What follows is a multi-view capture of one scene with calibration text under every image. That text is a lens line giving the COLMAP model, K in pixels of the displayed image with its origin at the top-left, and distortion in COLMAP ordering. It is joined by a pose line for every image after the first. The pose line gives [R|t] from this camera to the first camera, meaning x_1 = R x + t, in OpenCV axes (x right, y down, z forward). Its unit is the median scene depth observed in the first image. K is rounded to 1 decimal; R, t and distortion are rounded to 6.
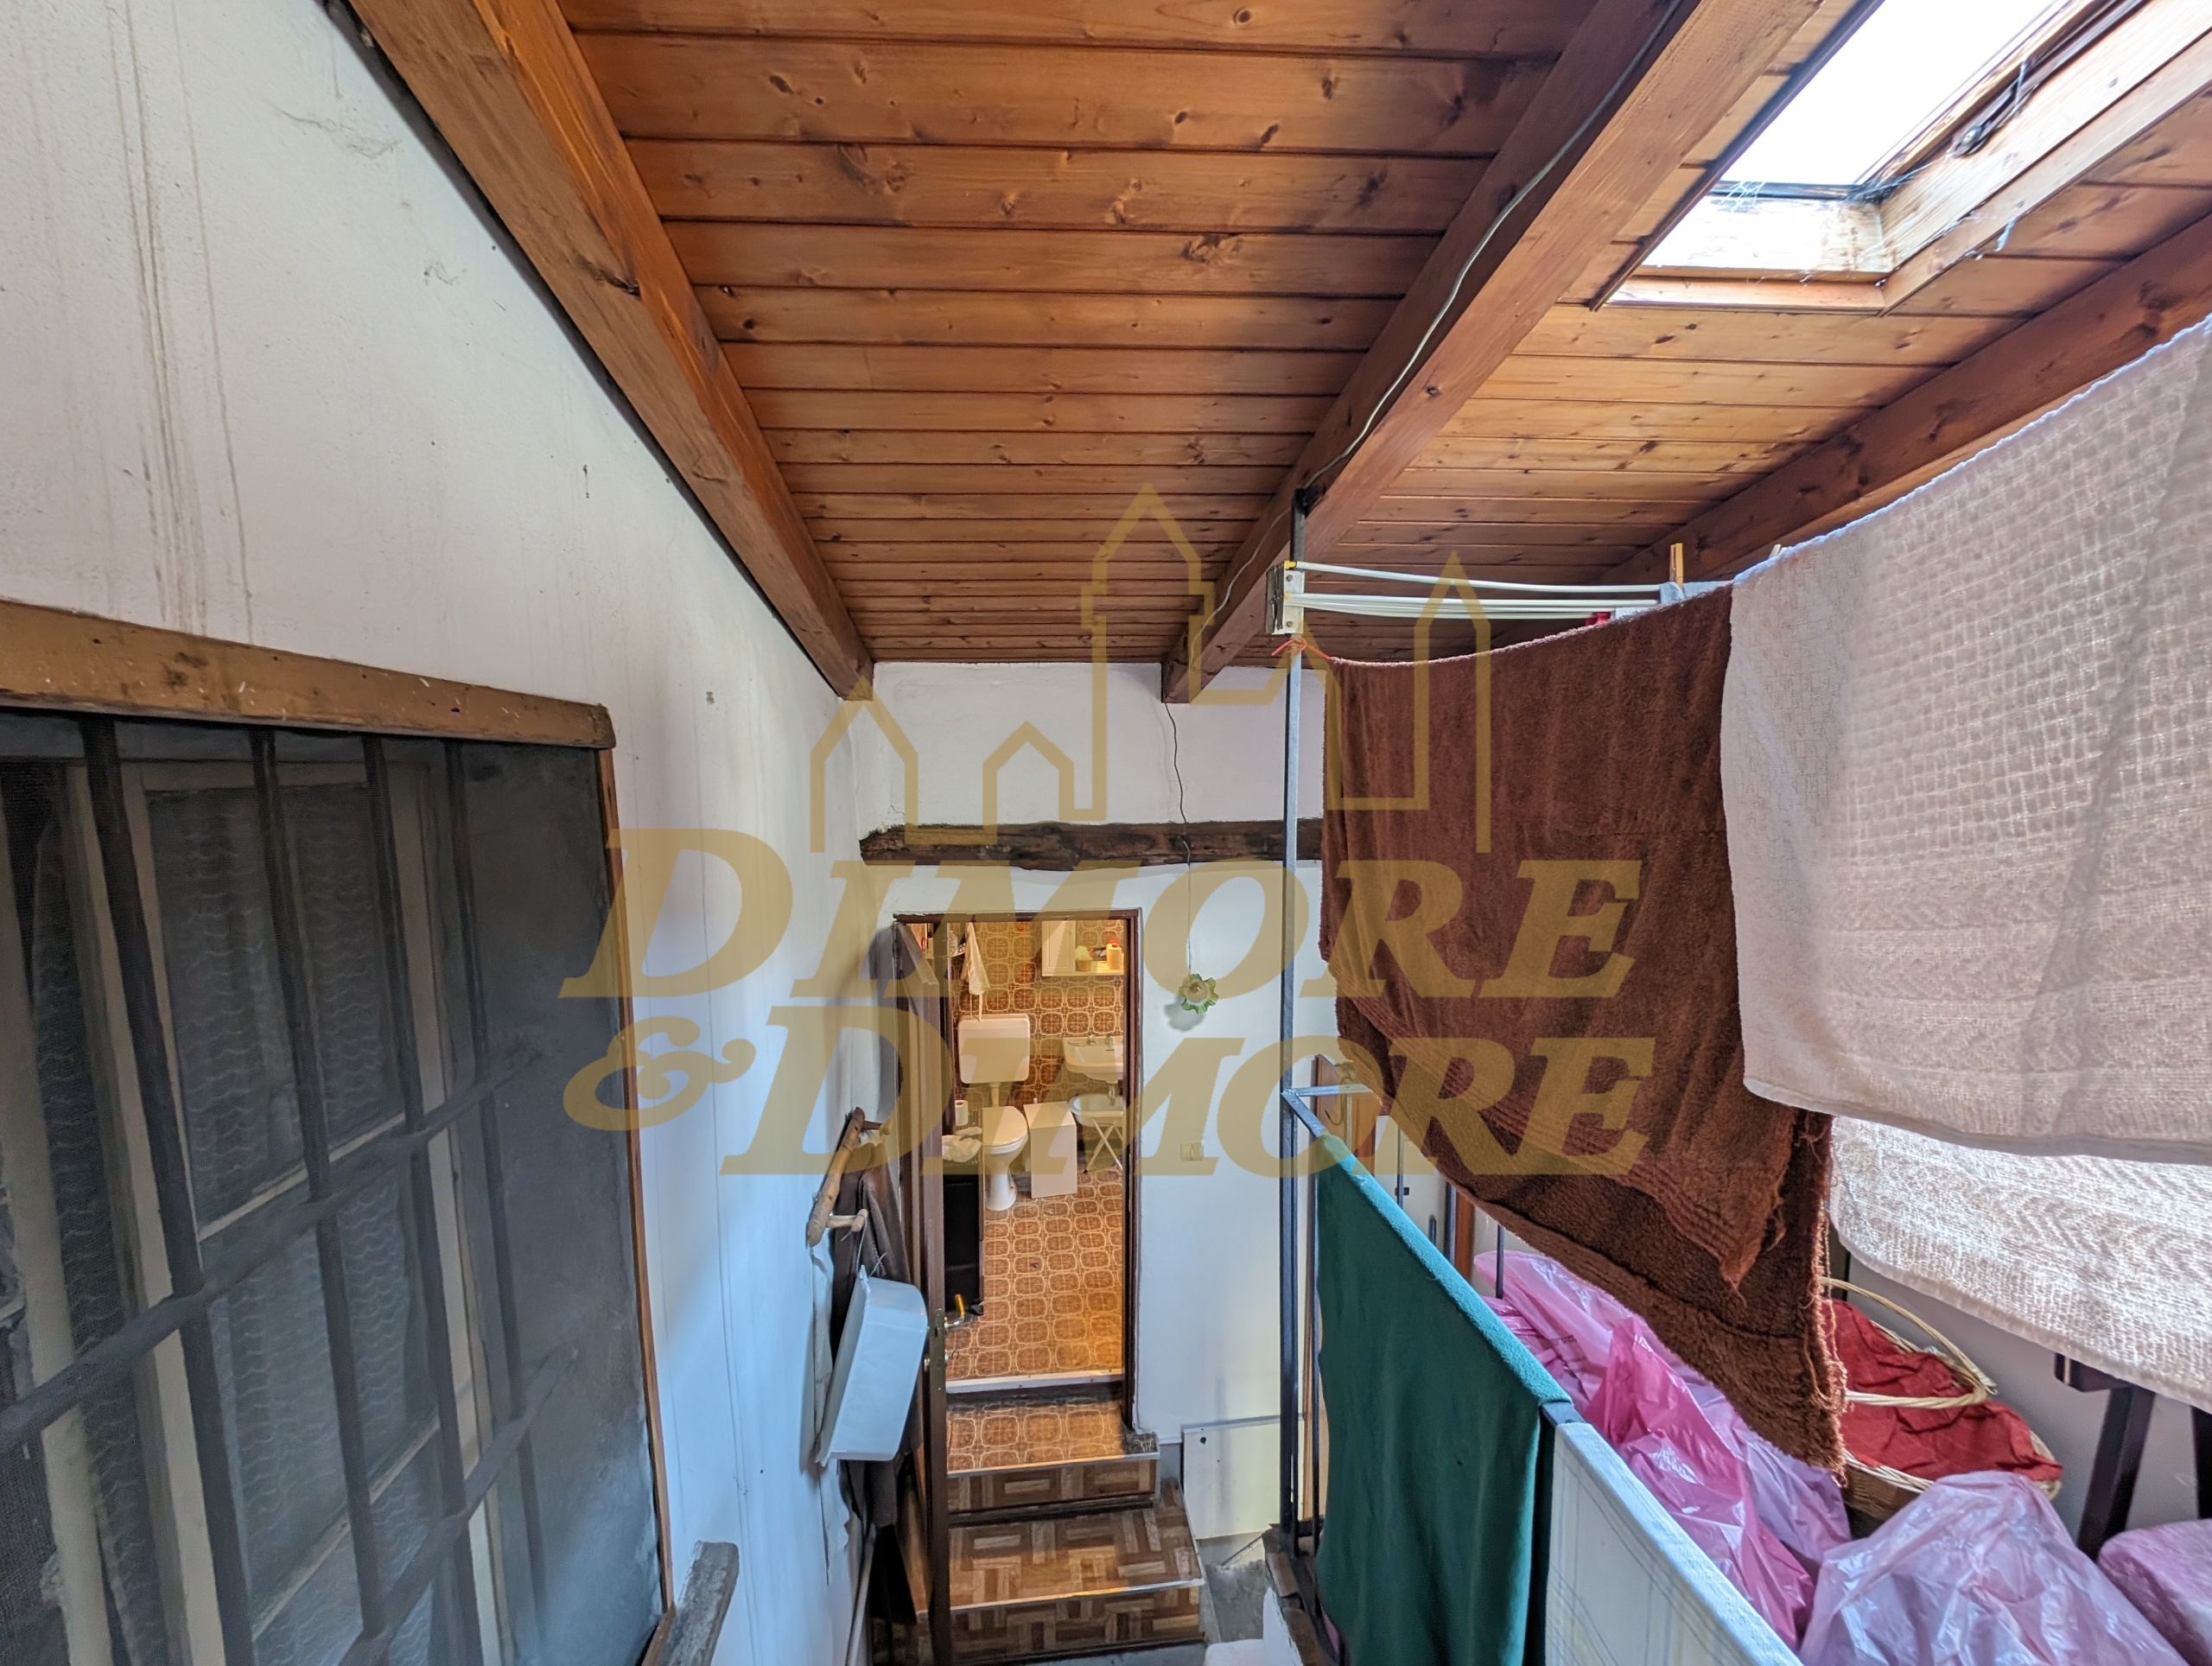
lens RADIAL K [[817.0, 0, 1106.0], [0, 817.0, 833.0], [0, 0, 1]] dist [-0.000536, -0.000036]
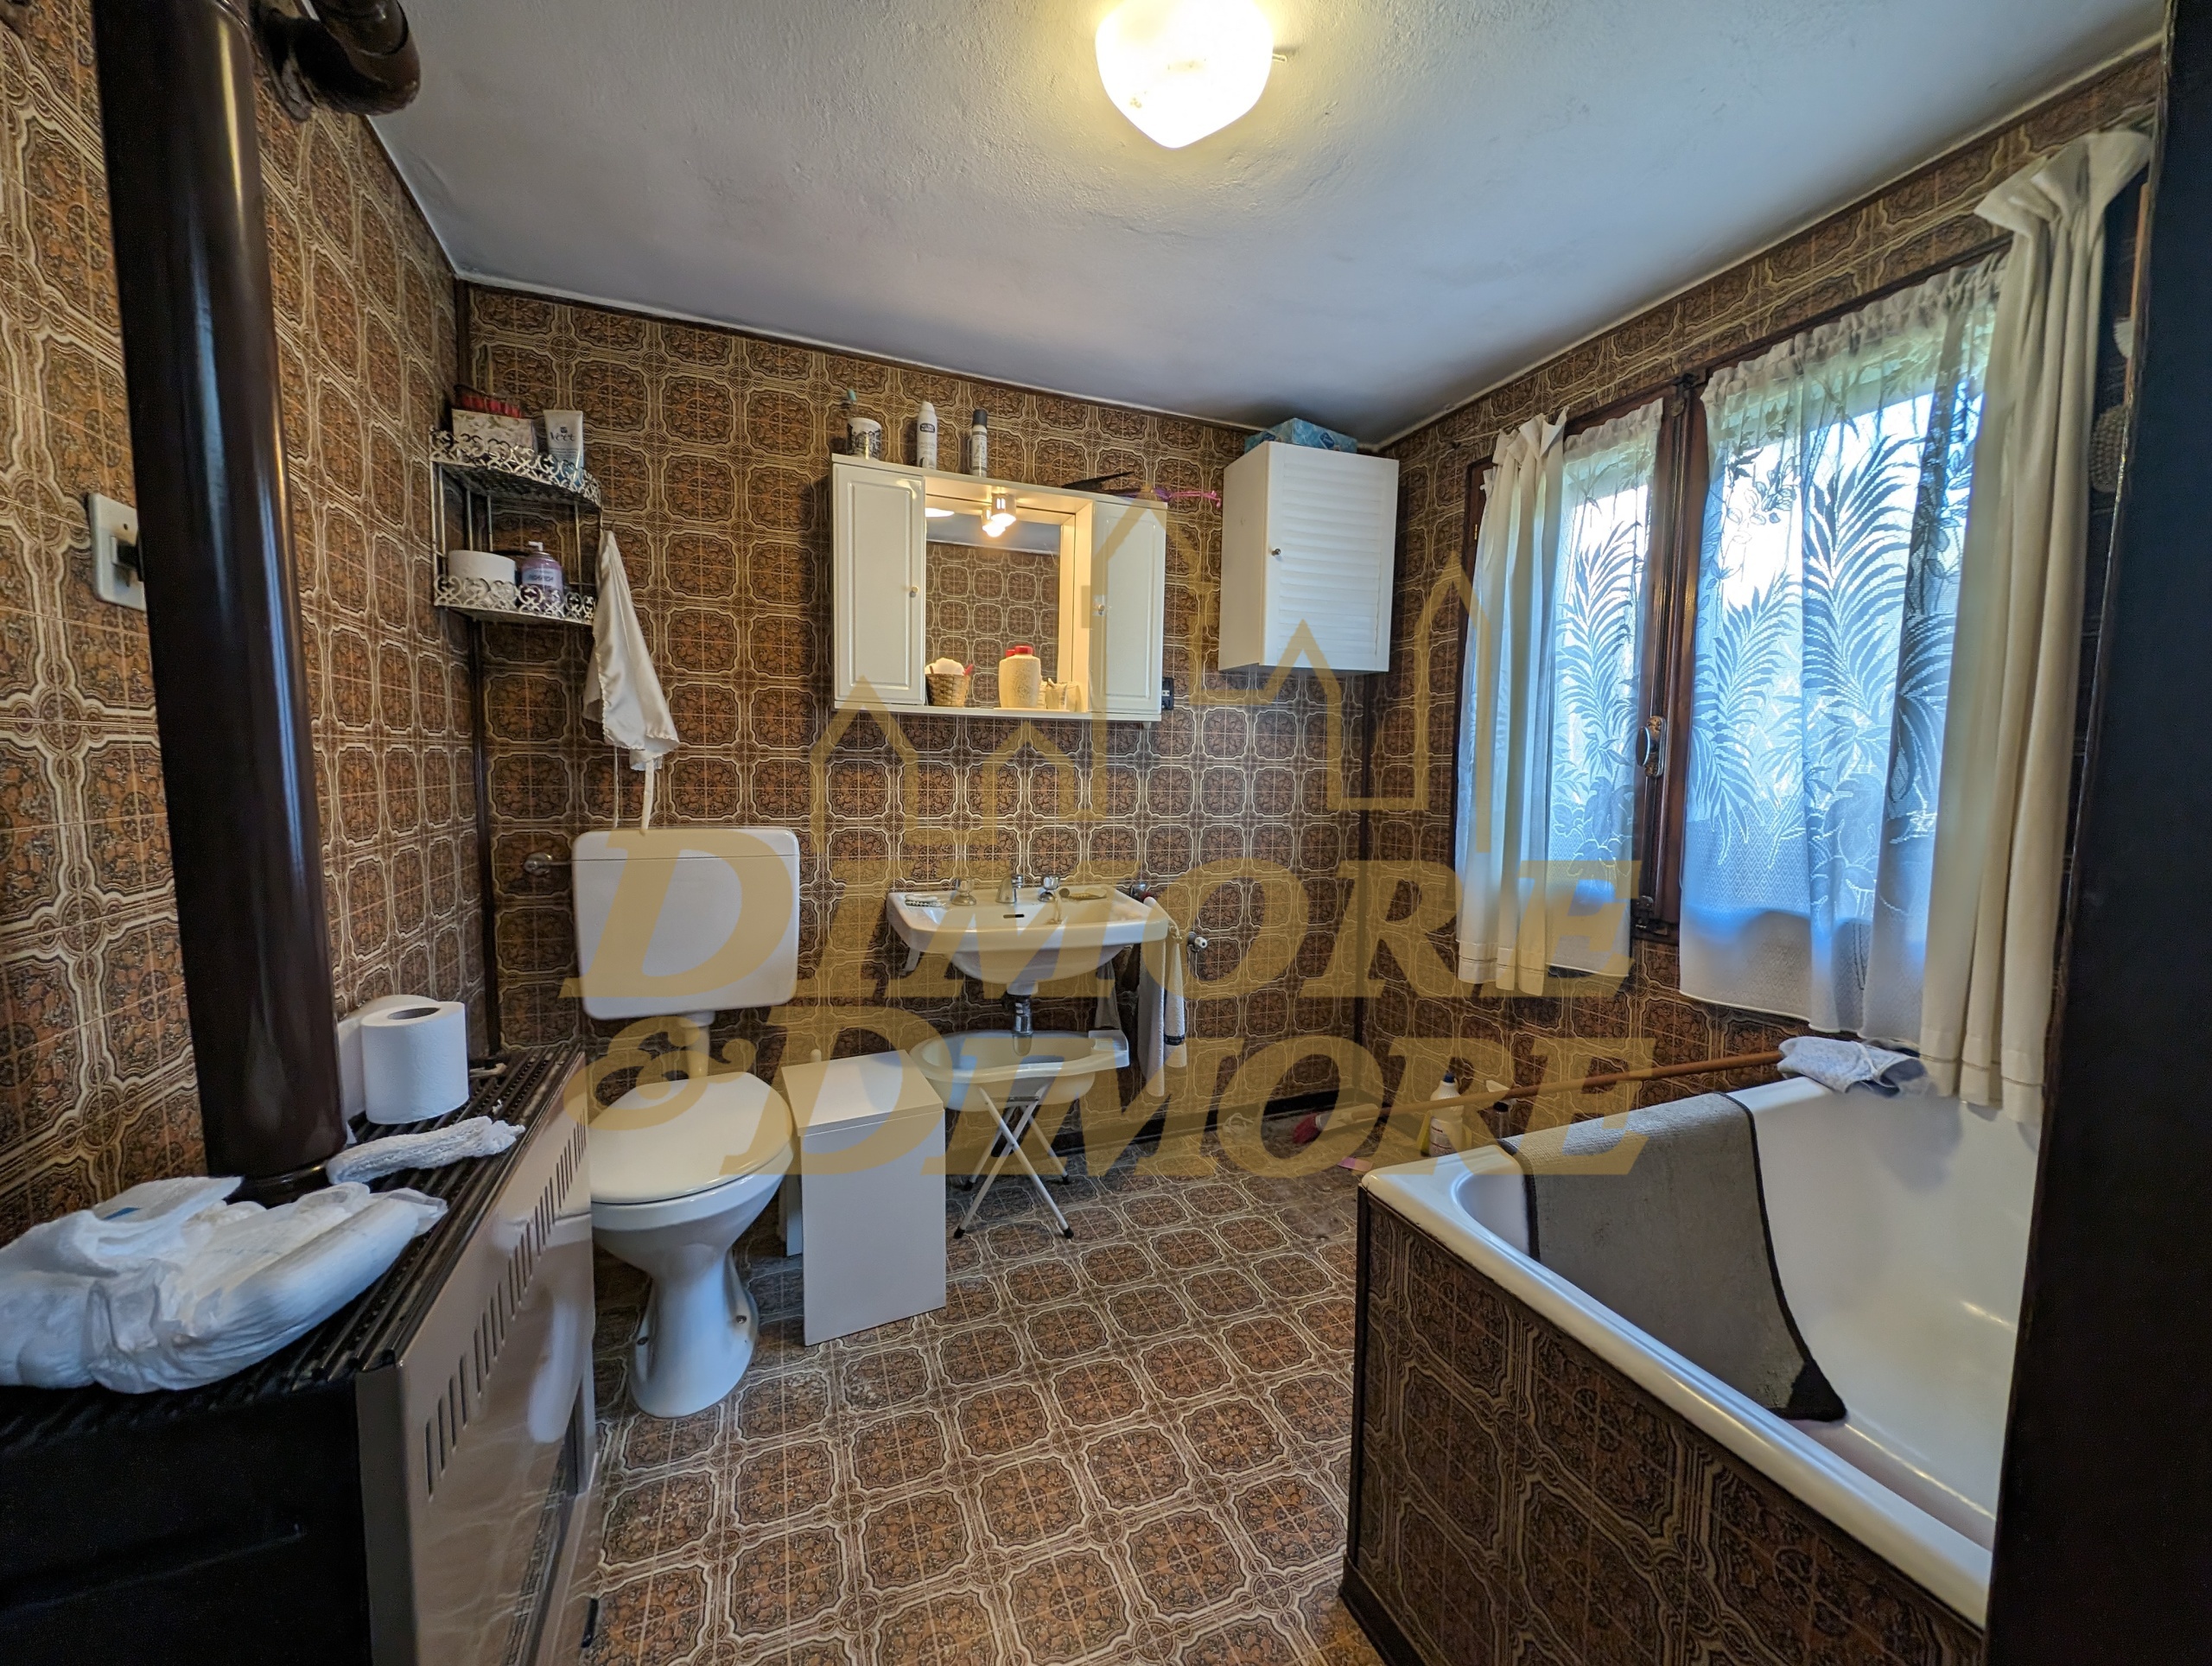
lens RADIAL K [[817.0, 0, 1106.0], [0, 817.0, 833.0], [0, 0, 1]] dist [-0.000536, -0.000036]
pose [[0.966227, -0.003111, 0.257675, -0.056528], [0.006019, 0.999927, -0.010496, 0.241208], [-0.257623, 0.011693, 0.966175, 0.634316]]
